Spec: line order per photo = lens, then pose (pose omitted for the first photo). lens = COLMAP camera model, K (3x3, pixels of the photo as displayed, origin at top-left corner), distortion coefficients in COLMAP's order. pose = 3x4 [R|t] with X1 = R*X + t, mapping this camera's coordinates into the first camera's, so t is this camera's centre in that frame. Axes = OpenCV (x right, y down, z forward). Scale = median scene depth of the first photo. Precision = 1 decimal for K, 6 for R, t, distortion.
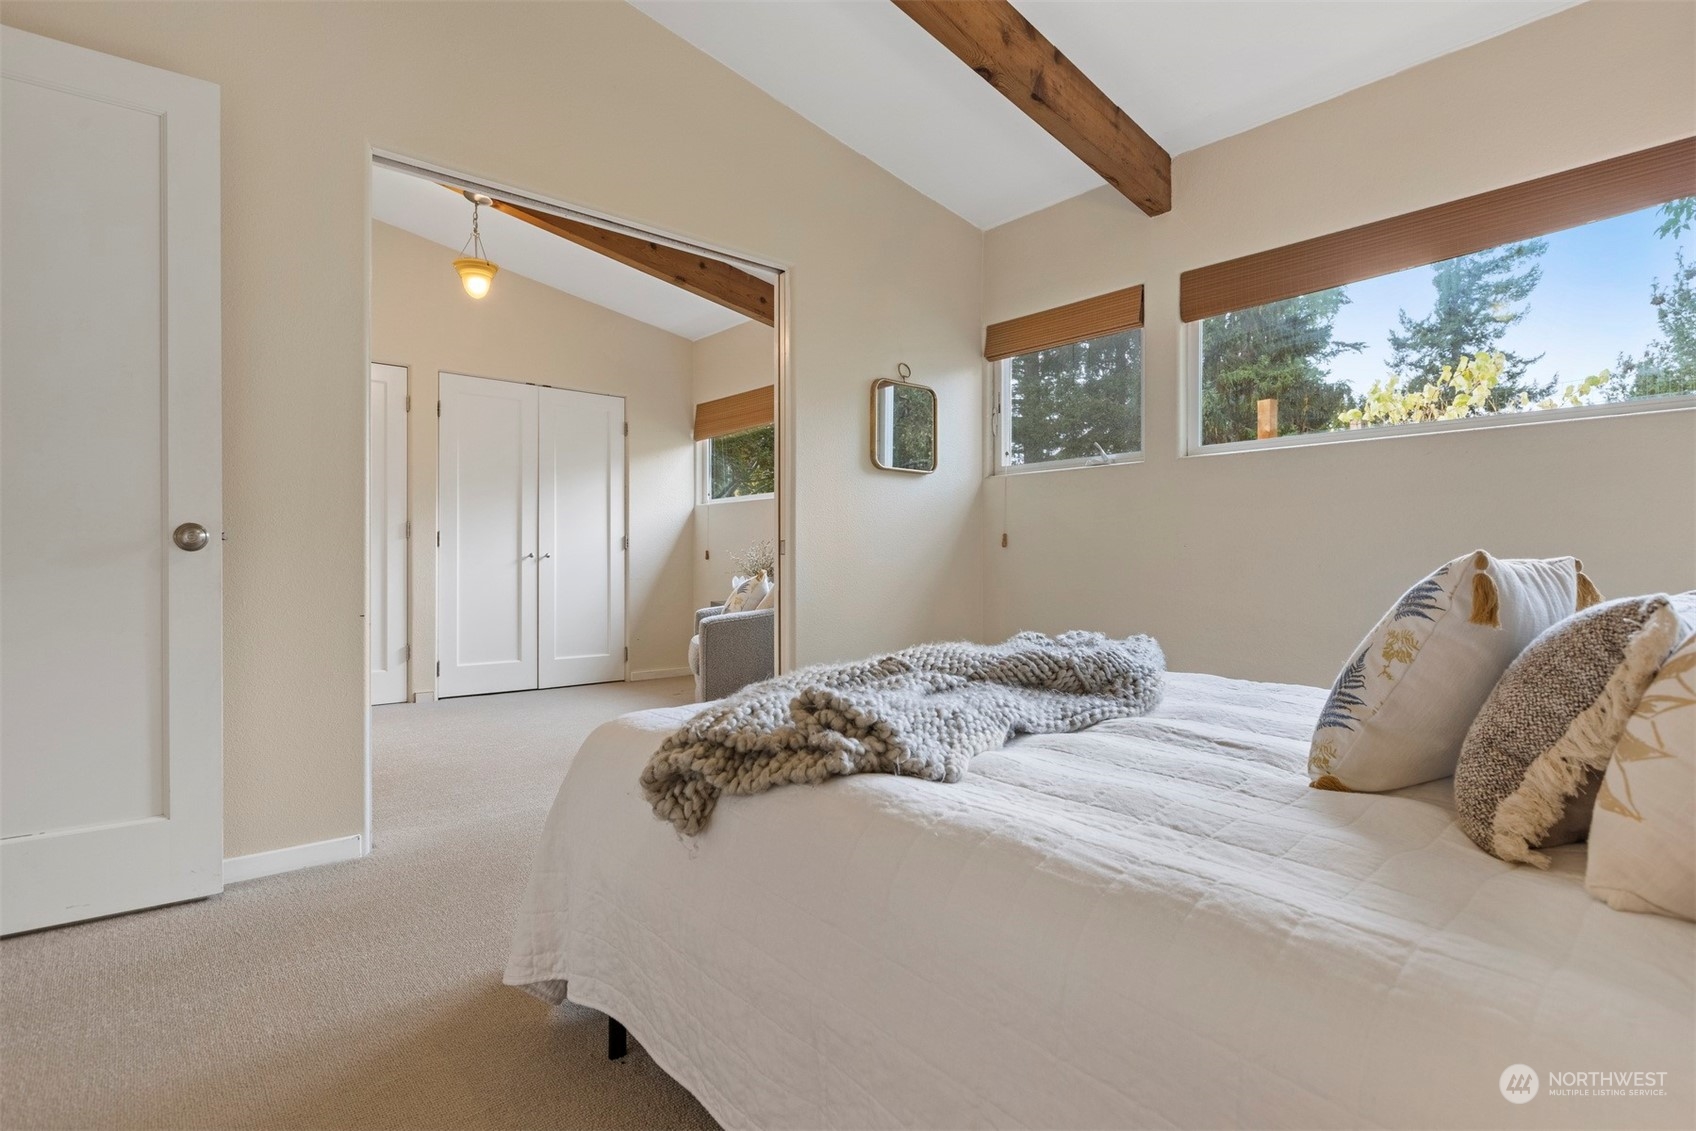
lens RADIAL K [[852.0, 0, 845.3], [0, 852.0, 563.6], [0, 0, 1]] dist [-0.005618, 0.001718]
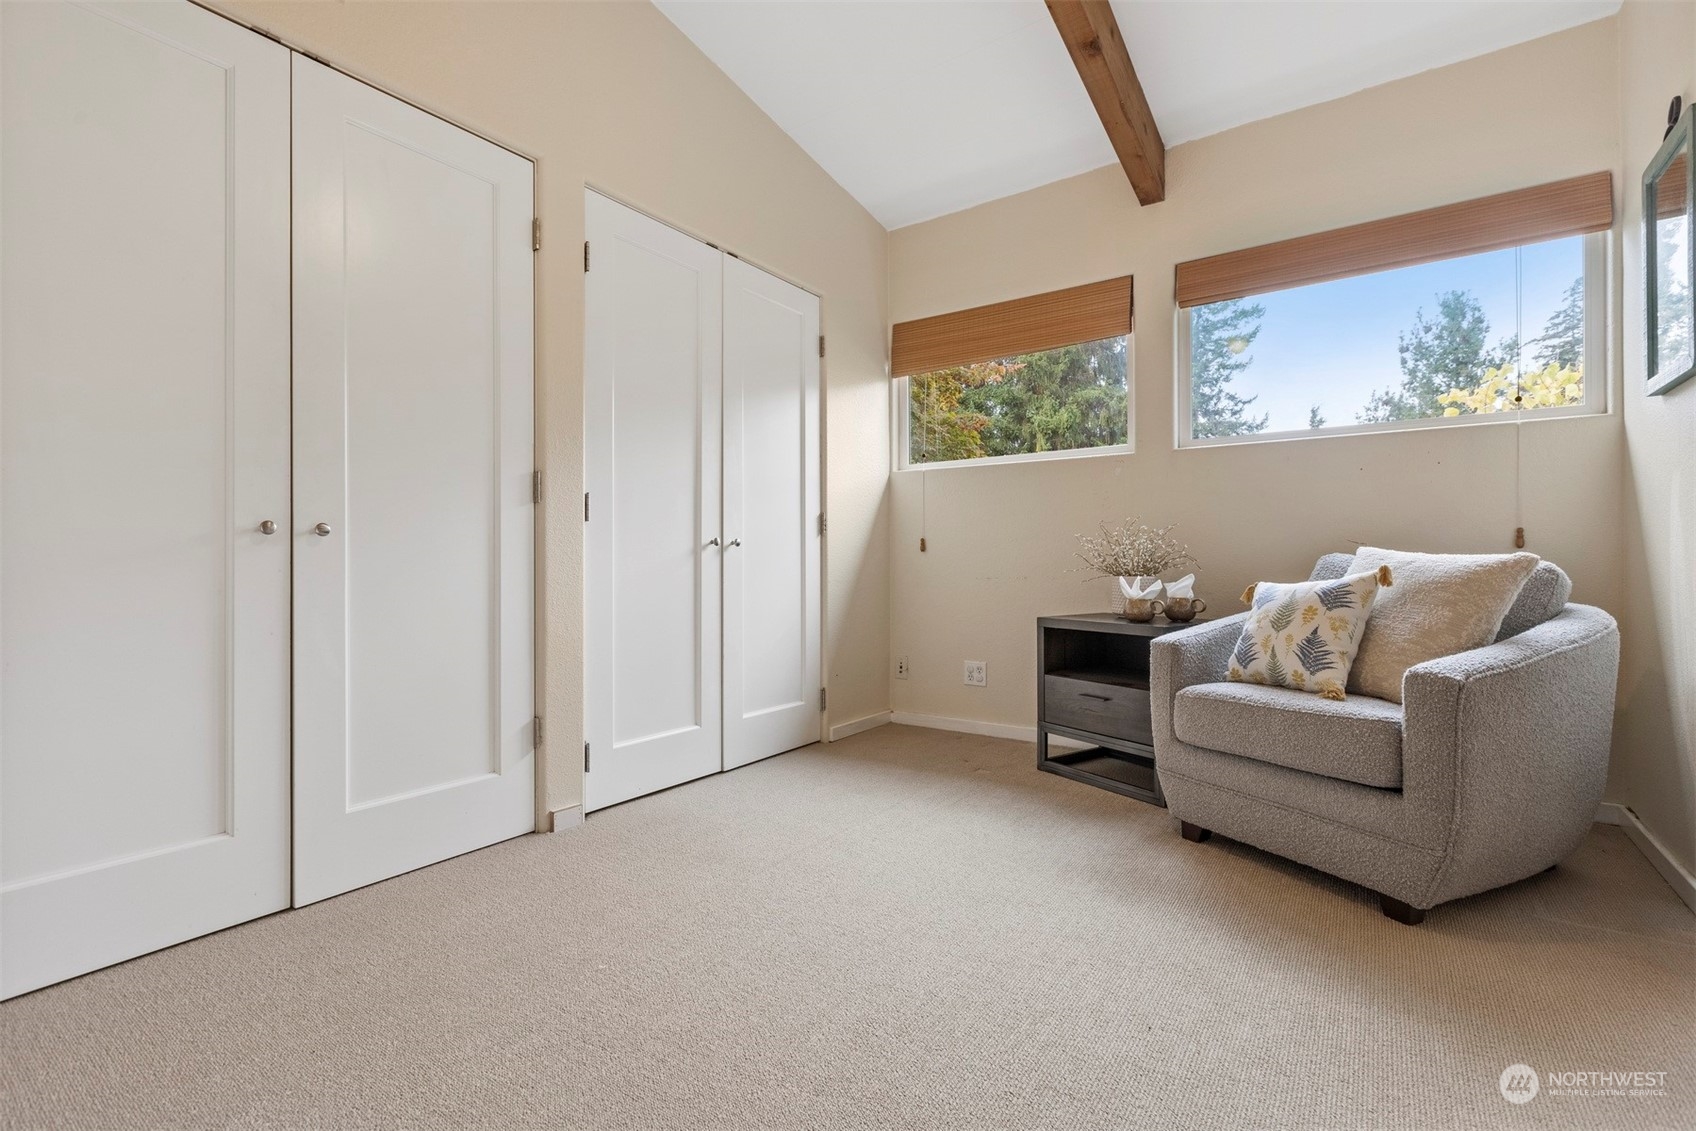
lens RADIAL K [[774.1, 0, 861.4], [0, 774.1, 560.0], [0, 0, 1]] dist [-0.000509, 0.000818]
pose [[0.973500, 0.000386, 0.228685, -0.341045], [0.000509, 0.999992, -0.003853, 0.004113], [-0.228685, 0.003867, 0.973493, 0.405904]]
